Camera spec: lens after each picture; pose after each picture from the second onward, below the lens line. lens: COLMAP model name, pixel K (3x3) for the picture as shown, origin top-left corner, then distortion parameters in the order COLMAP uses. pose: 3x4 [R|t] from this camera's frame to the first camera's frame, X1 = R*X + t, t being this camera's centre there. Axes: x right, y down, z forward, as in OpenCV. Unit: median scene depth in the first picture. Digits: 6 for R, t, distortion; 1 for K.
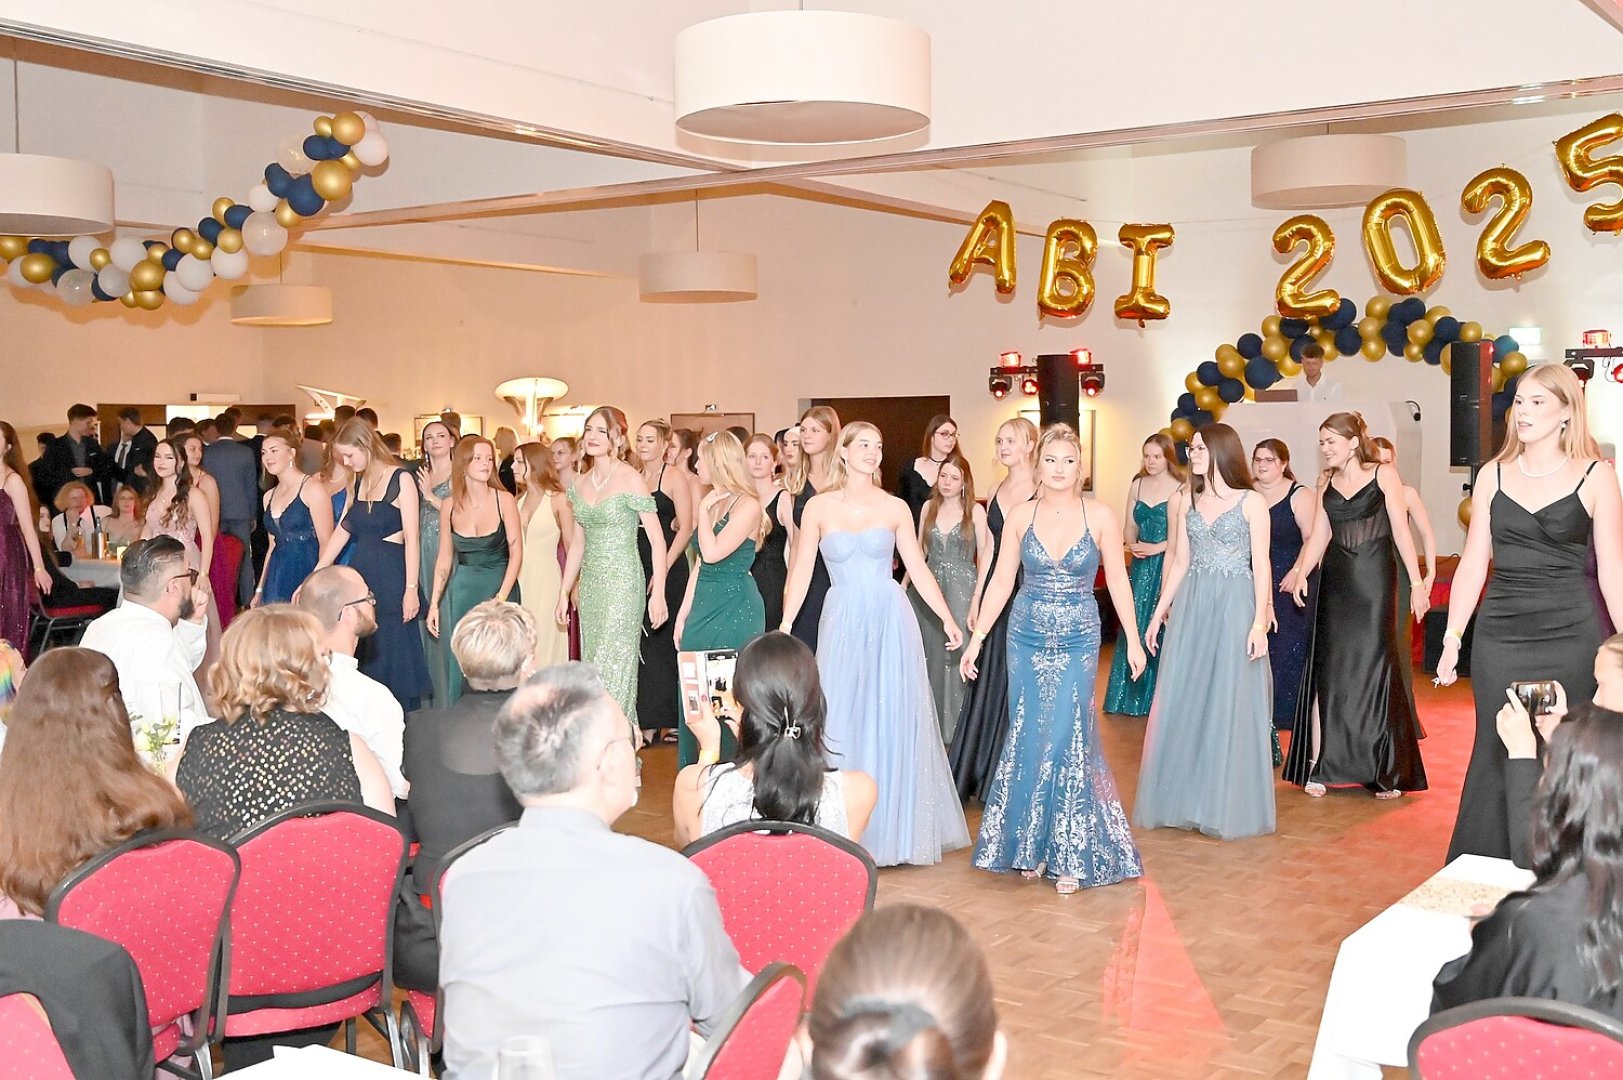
lens RADIAL K [[1805.7, 0, 820.6], [0, 1805.7, 538.8], [0, 0, 1]] dist [0.025604, 0.030973]
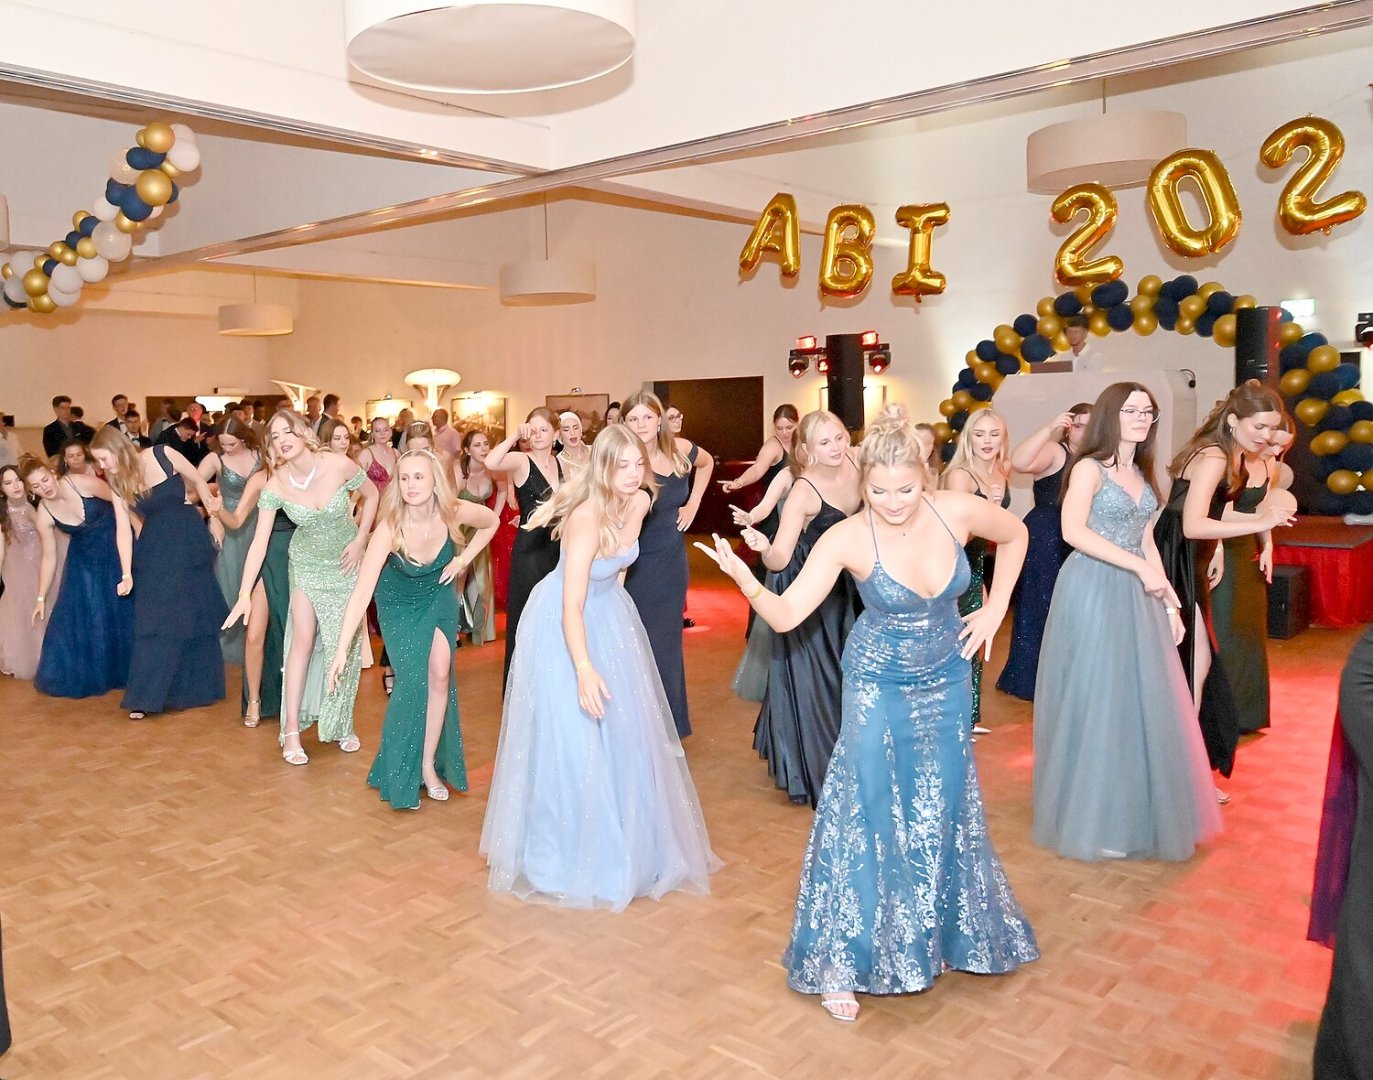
lens RADIAL K [[1166.0, 0, 500.6], [0, 1166.0, 503.2], [0, 0, 1]] dist [-0.001069, -0.000138]
pose [[0.982421, -0.000395, -0.186681, 0.063666], [0.003841, 0.999829, 0.018094, -0.012524], [0.186642, -0.018492, 0.982254, 0.276793]]
